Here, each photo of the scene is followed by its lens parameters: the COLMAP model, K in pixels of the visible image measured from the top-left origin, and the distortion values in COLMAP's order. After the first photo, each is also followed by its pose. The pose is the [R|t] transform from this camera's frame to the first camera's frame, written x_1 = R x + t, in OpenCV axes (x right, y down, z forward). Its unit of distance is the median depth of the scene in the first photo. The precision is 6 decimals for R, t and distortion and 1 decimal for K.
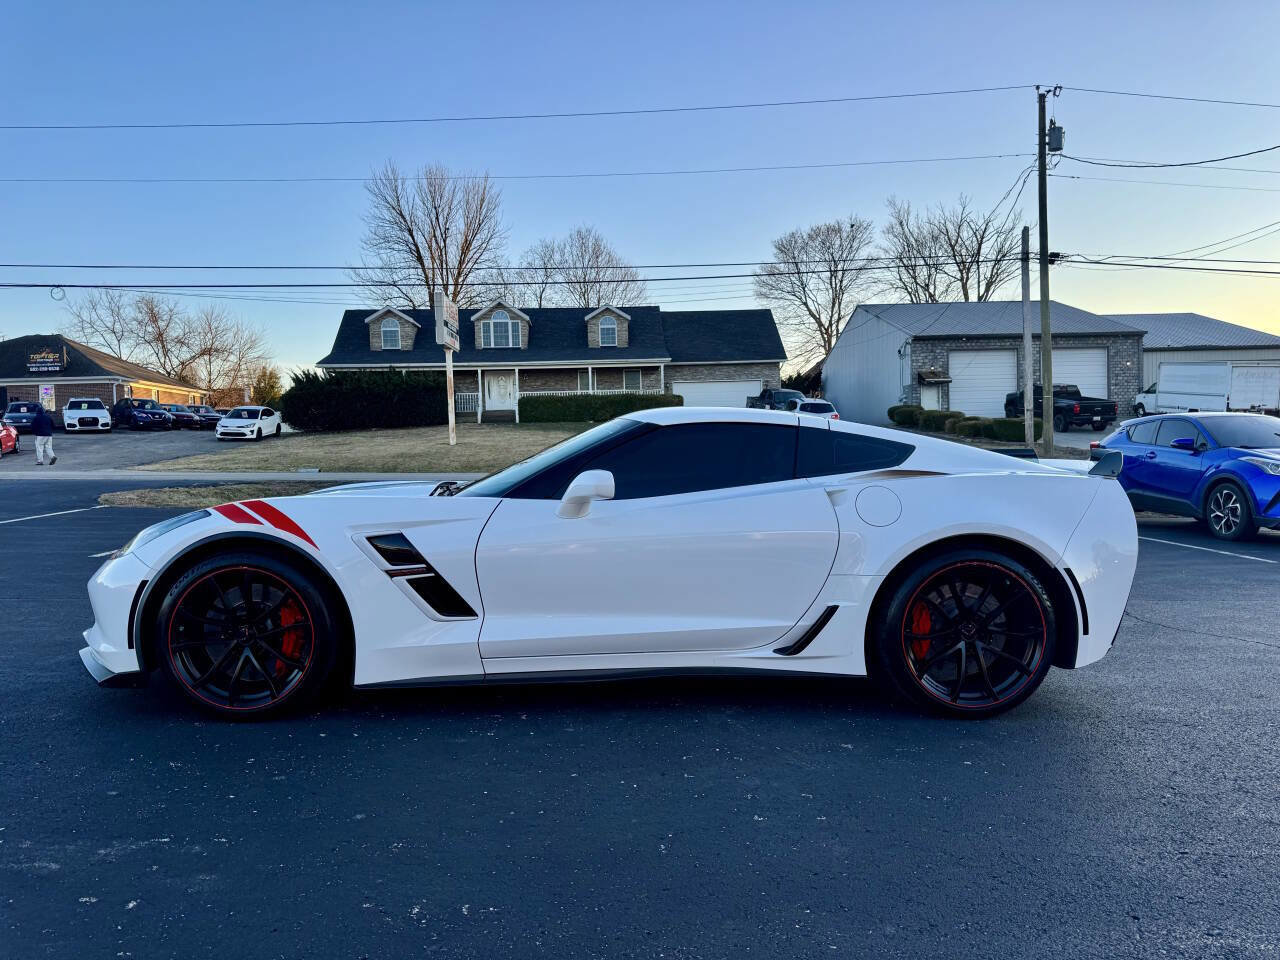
lens RADIAL K [[906.9, 0, 643.3], [0, 906.9, 479.6], [0, 0, 1]] dist [0.026753, -0.029975]
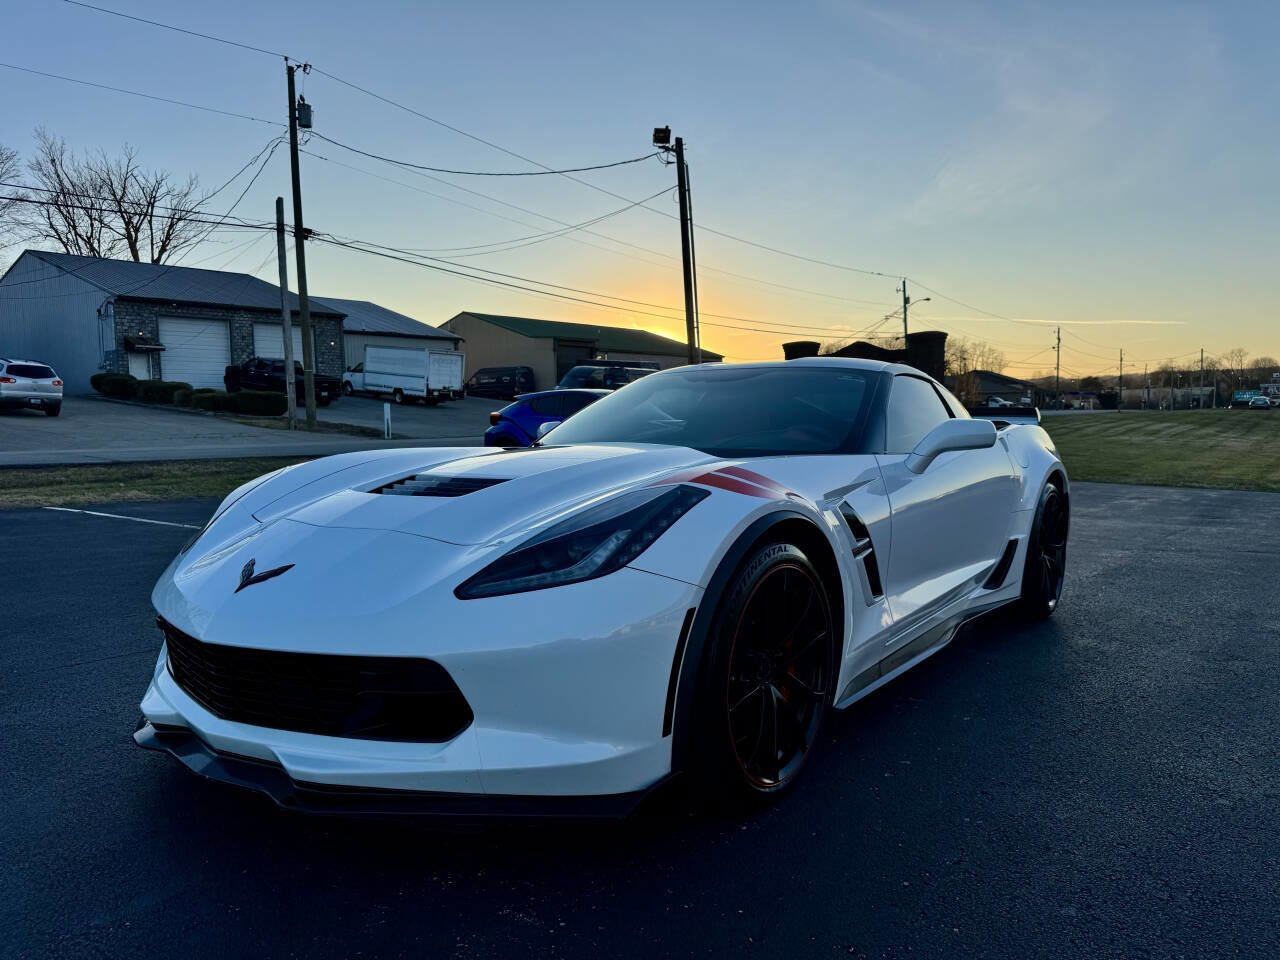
lens RADIAL K [[906.9, 0, 643.4], [0, 906.9, 466.0], [0, 0, 1]] dist [0.026753, -0.029975]
pose [[0.633379, -0.036511, 0.772980, -0.347475], [0.027956, 0.999314, 0.024295, 0.002201], [-0.773336, 0.006221, 0.633966, 0.229090]]
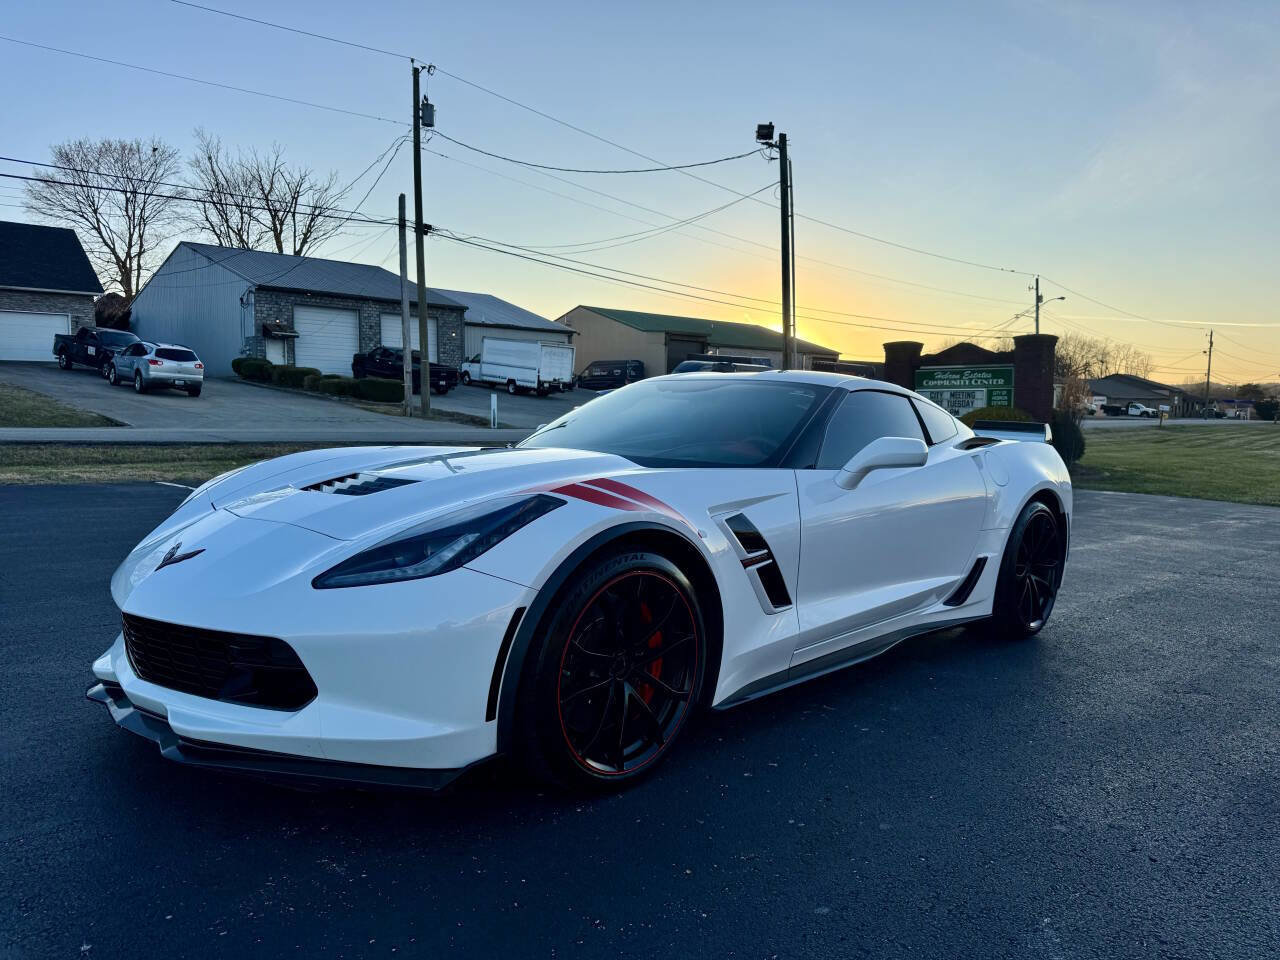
lens RADIAL K [[906.9, 0, 640.4], [0, 906.9, 471.4], [0, 0, 1]] dist [0.026753, -0.029975]
pose [[0.729754, -0.019826, 0.683423, -0.316661], [-0.006043, 0.999353, 0.035443, -0.002330], [-0.683683, -0.029995, 0.729162, 0.168532]]
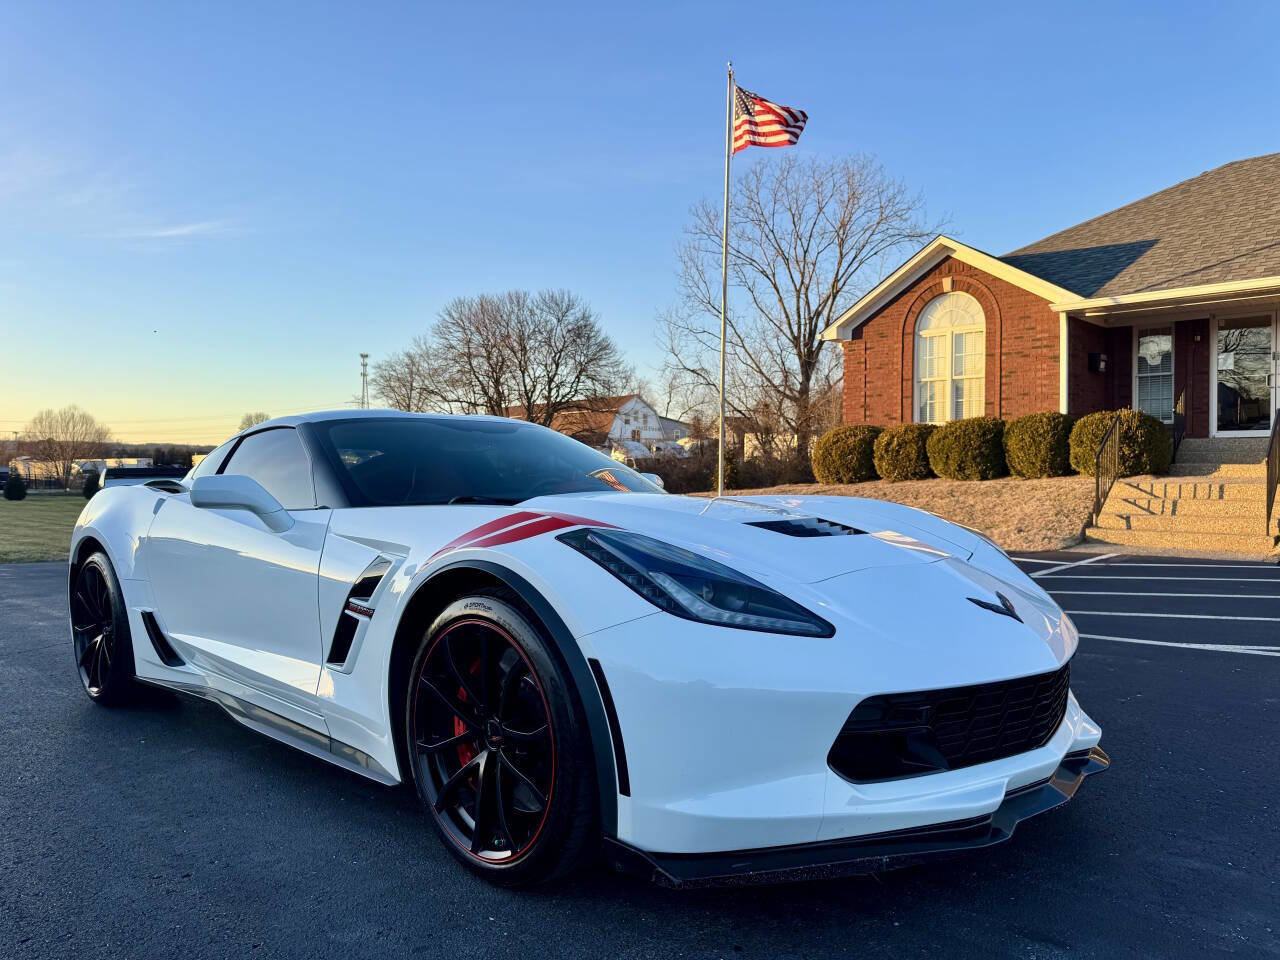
lens RADIAL K [[906.9, 0, 641.3], [0, 906.9, 475.7], [0, 0, 1]] dist [0.026753, -0.029975]
pose [[-0.684682, 0.021860, 0.728514, -0.341855], [0.043734, 0.998981, 0.011127, -0.007764], [-0.727528, 0.039479, -0.684941, 0.653830]]
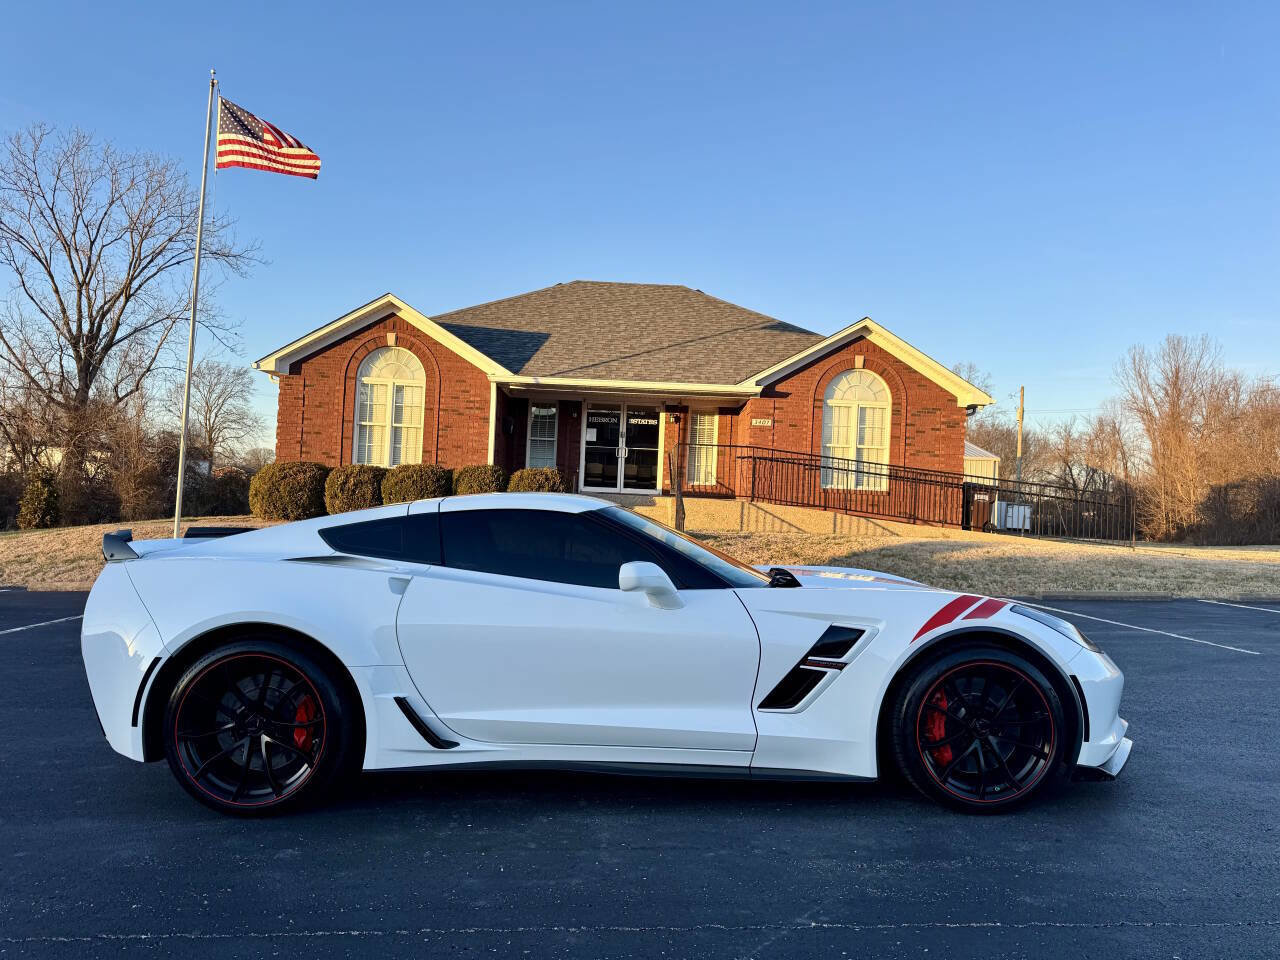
lens RADIAL K [[906.9, 0, 633.3], [0, 906.9, 468.2], [0, 0, 1]] dist [0.026753, -0.029975]
pose [[-0.999648, -0.014970, 0.021911, -0.032404], [-0.015249, 0.999804, -0.012619, -0.042788], [-0.021718, -0.012949, -0.999680, 0.899759]]
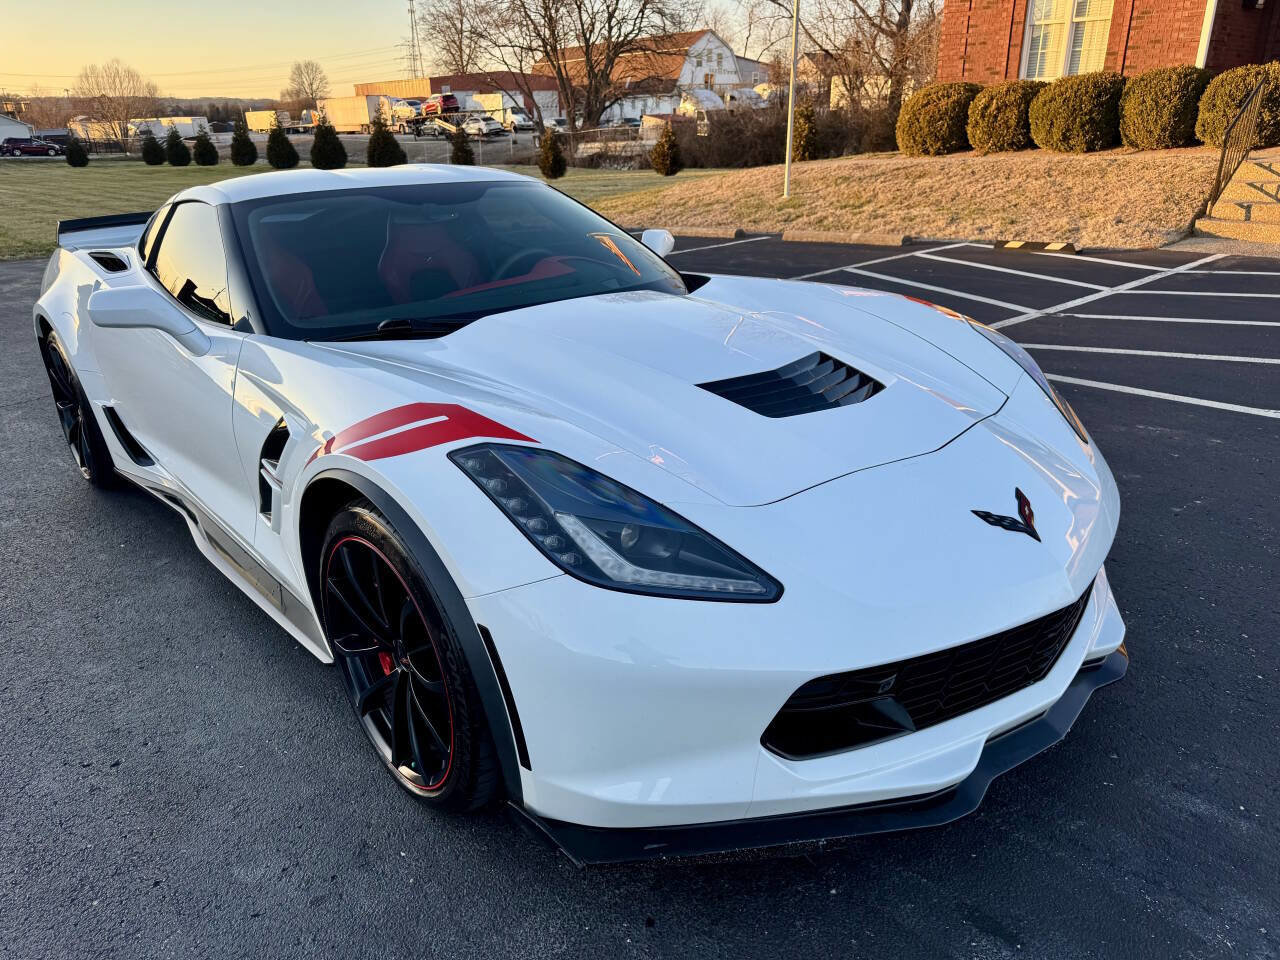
lens RADIAL K [[906.9, 0, 641.0], [0, 906.9, 476.7], [0, 0, 1]] dist [0.026753, -0.029975]
pose [[-0.624651, -0.251024, 0.739458, -0.323133], [0.060578, 0.928495, 0.366370, -0.046758], [-0.778551, 0.273649, -0.564779, 0.594251]]
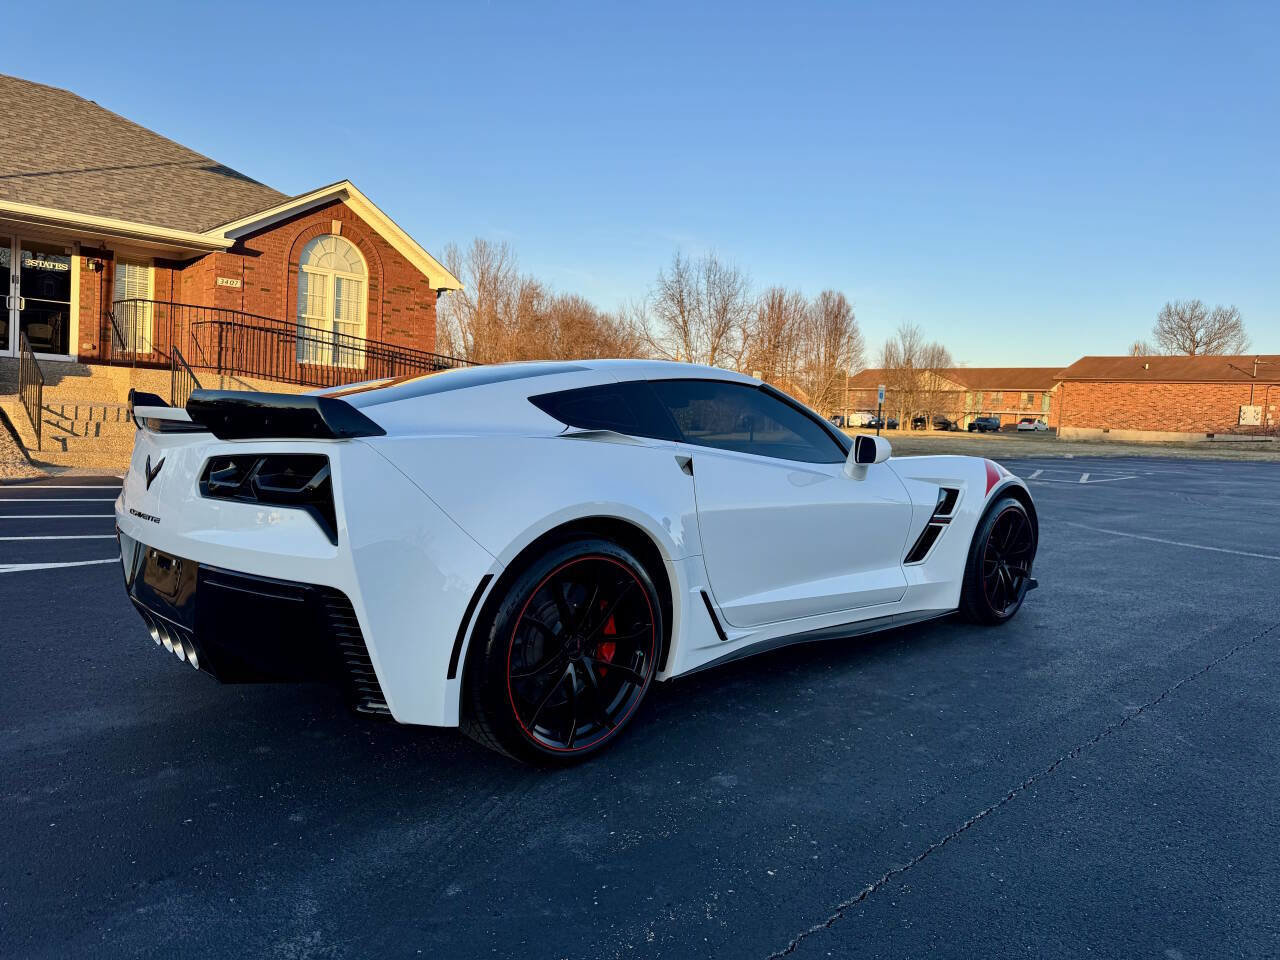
lens RADIAL K [[906.9, 0, 640.1], [0, 906.9, 486.2], [0, 0, 1]] dist [0.026753, -0.029975]
pose [[-0.749507, 0.026262, -0.661475, 0.279517], [-0.059952, 0.992414, 0.107331, -0.023308], [0.659276, 0.120102, -0.742247, 0.755869]]
